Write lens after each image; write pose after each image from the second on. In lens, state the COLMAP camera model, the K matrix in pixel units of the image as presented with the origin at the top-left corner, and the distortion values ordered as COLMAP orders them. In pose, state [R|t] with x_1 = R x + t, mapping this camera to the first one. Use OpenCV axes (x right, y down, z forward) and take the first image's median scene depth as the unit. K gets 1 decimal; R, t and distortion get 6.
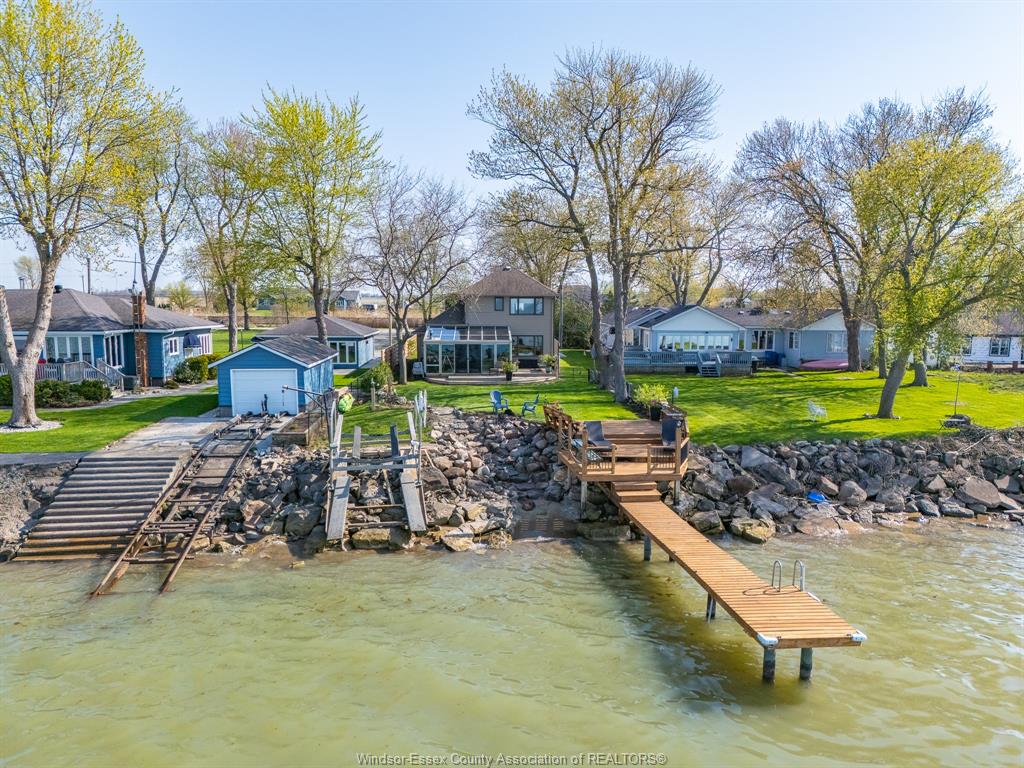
lens RADIAL K [[757.7, 0, 506.9], [0, 757.7, 386.9], [0, 0, 1]] dist [0.081083, -0.077813]
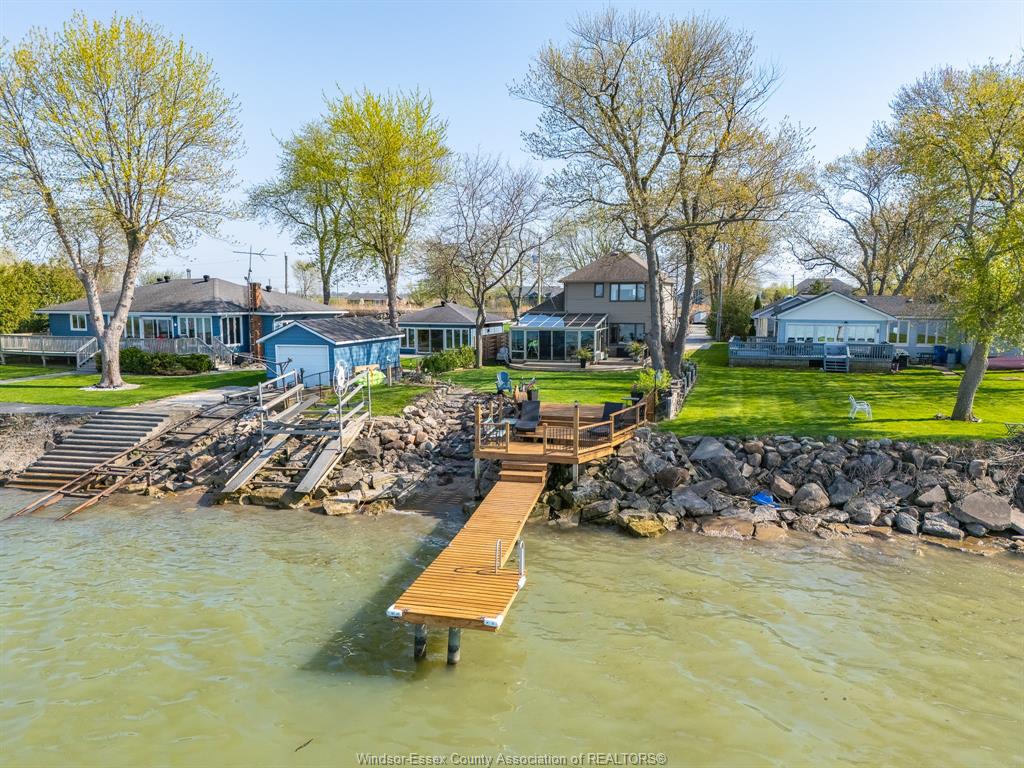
lens RADIAL K [[757.7, 0, 506.9], [0, 757.7, 386.9], [0, 0, 1]] dist [0.081083, -0.077813]
pose [[0.941123, 0.036974, -0.336036, 0.413607], [-0.036720, 0.999300, 0.007113, 0.022400], [0.336064, 0.005645, 0.941822, 0.087156]]
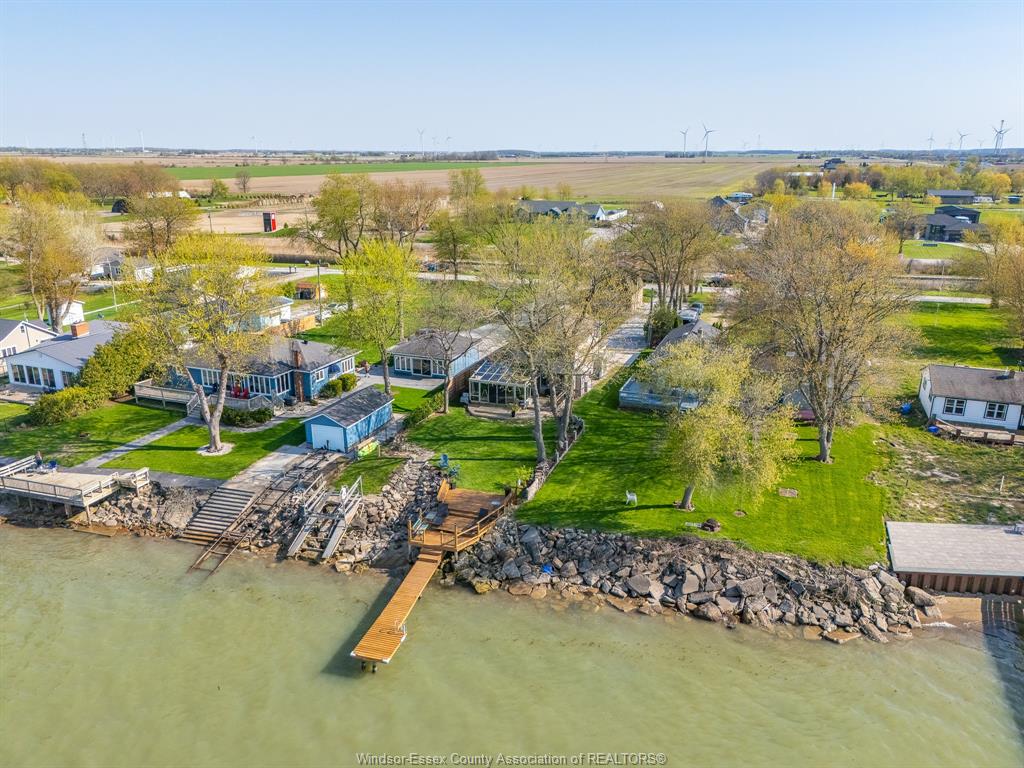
lens RADIAL K [[757.7, 0, 506.9], [0, 757.7, 386.9], [0, 0, 1]] dist [0.081083, -0.077813]
pose [[0.921348, 0.111505, -0.372405, 0.921202], [-0.041925, 0.980894, 0.189973, -0.596168], [0.386472, -0.159418, 0.908419, -0.570638]]
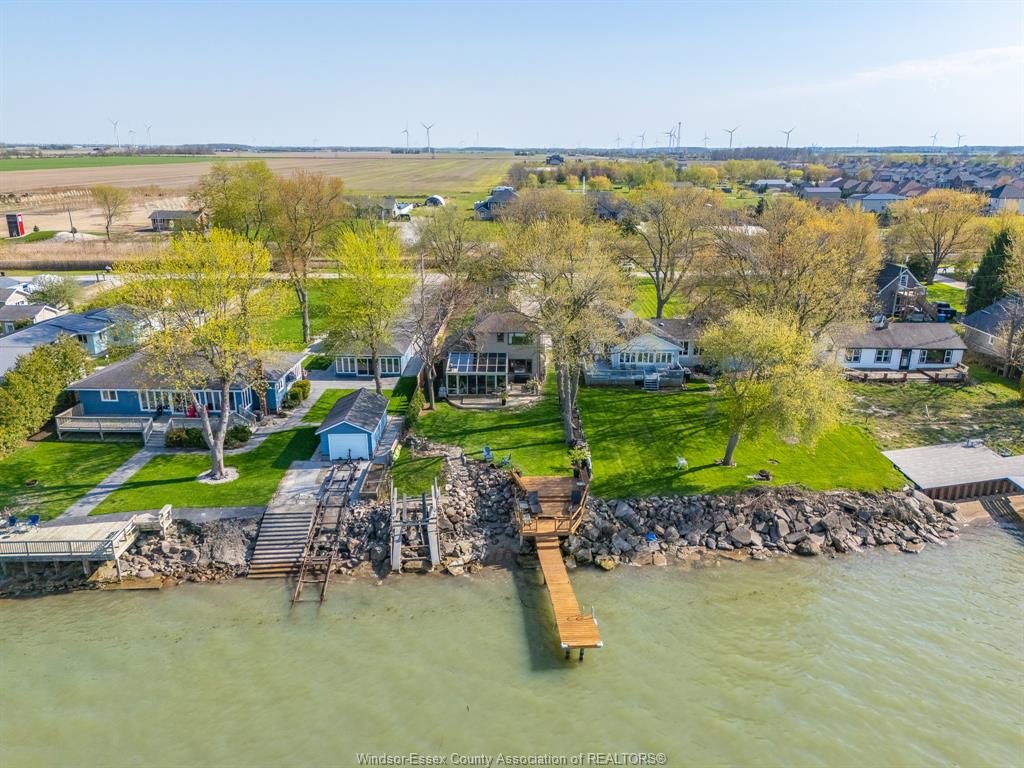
lens RADIAL K [[757.7, 0, 506.9], [0, 757.7, 386.9], [0, 0, 1]] dist [0.081083, -0.077813]
pose [[0.998723, 0.012756, -0.048885, 0.139245], [-0.003390, 0.982343, 0.187057, -0.551323], [0.050408, -0.186653, 0.981132, -0.753819]]
